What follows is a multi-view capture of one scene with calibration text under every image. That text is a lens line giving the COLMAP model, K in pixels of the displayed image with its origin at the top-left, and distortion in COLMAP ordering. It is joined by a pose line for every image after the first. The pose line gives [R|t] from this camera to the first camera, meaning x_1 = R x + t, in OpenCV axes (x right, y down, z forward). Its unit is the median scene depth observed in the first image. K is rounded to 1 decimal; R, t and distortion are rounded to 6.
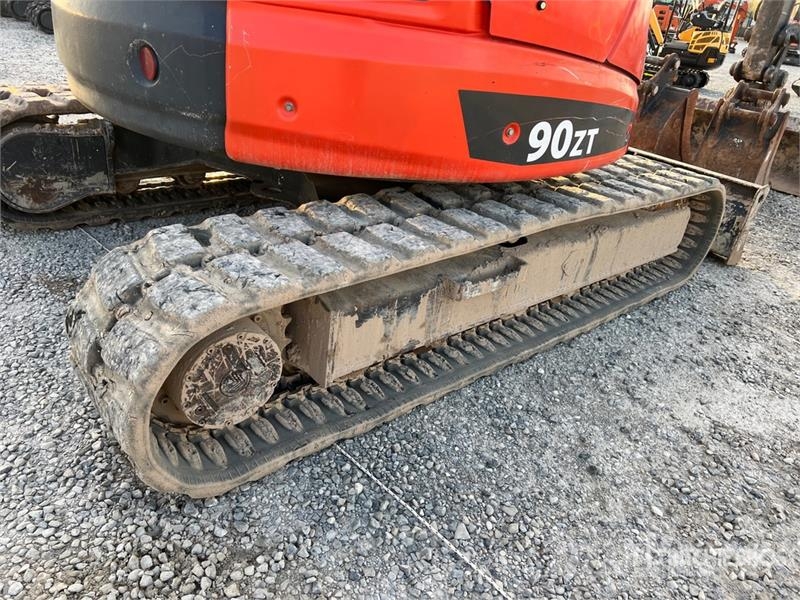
lens RADIAL K [[609.1, 0, 405.0], [0, 609.1, 296.9], [0, 0, 1]] dist [0.079526, -0.092562]
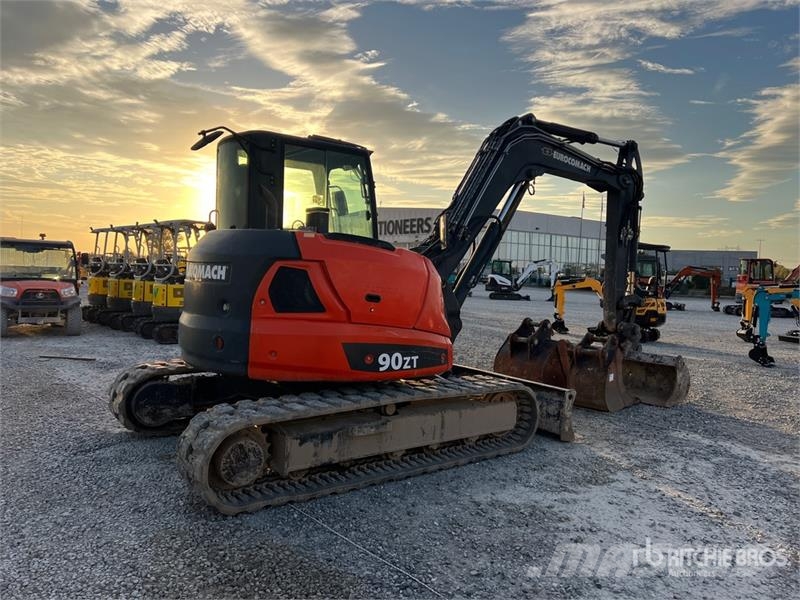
lens RADIAL K [[609.1, 0, 405.0], [0, 609.1, 296.9], [0, 0, 1]] dist [0.079526, -0.092562]
pose [[0.995013, -0.078705, -0.061278, 0.452157], [0.045456, 0.904620, -0.423788, 0.489546], [0.088788, 0.418889, 0.903686, -1.137344]]
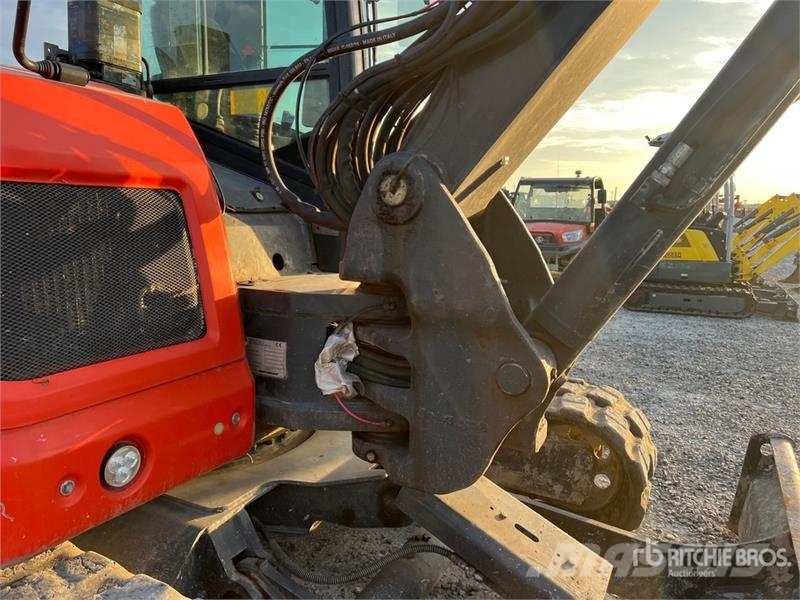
lens RADIAL K [[598.4, 0, 375.2], [0, 598.4, 298.4], [0, 0, 1]] dist [0.069336, -0.078667]
pose [[0.341150, 0.036860, -0.939286, 1.057224], [-0.407110, 0.906450, -0.112292, -0.612822], [0.847277, 0.420701, 0.324242, 1.331800]]
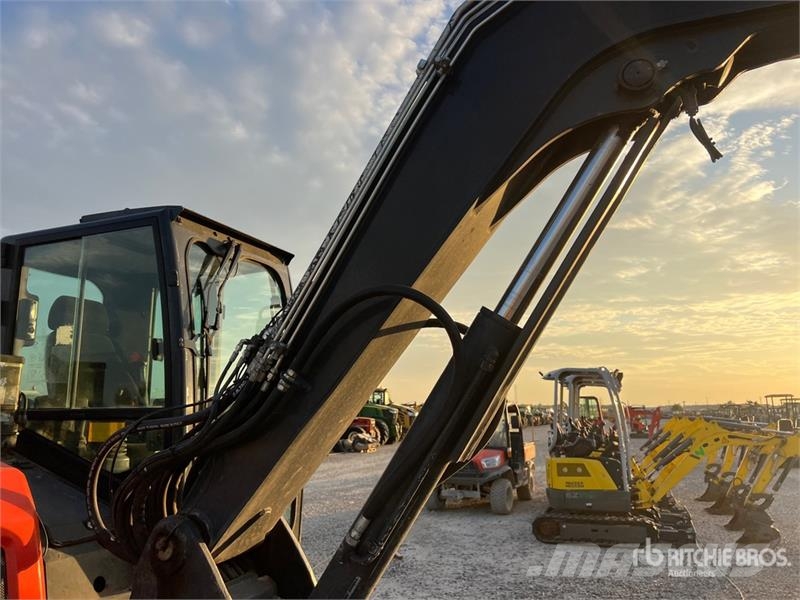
lens RADIAL K [[605.5, 0, 375.0], [0, 605.5, 297.9], [0, 0, 1]] dist [0.054430, -0.080891]
pose [[0.410097, -0.280435, -0.867857, 1.434395], [-0.367222, 0.820243, -0.438577, -0.824036], [0.834846, 0.498556, 0.233397, 1.379714]]
